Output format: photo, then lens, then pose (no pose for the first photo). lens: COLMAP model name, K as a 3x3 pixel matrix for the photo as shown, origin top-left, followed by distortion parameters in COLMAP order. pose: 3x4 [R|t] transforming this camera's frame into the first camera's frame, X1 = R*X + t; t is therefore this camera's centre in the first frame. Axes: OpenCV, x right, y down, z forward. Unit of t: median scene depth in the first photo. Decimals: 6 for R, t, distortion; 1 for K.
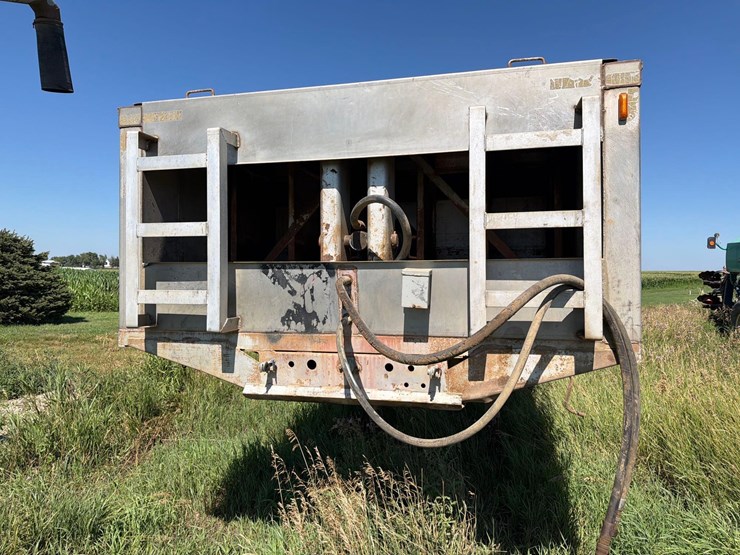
lens RADIAL K [[515.6, 0, 378.3], [0, 515.6, 277.1], [0, 0, 1]] dist [0.074762, -0.090571]
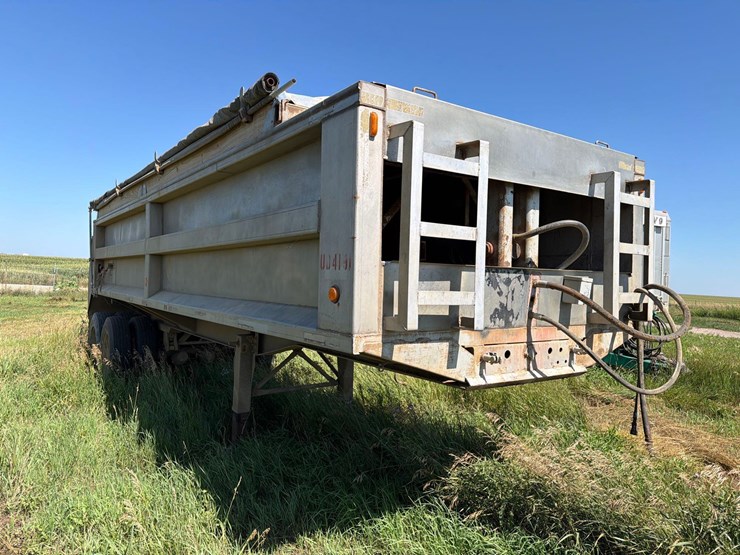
lens RADIAL K [[524.7, 0, 343.0], [0, 524.7, 271.2], [0, 0, 1]] dist [0.092567, -0.174043]
pose [[0.686379, 0.026871, 0.726747, -1.274139], [-0.029356, 0.999526, -0.009231, 0.001548], [-0.726651, -0.014998, 0.686843, 0.442627]]
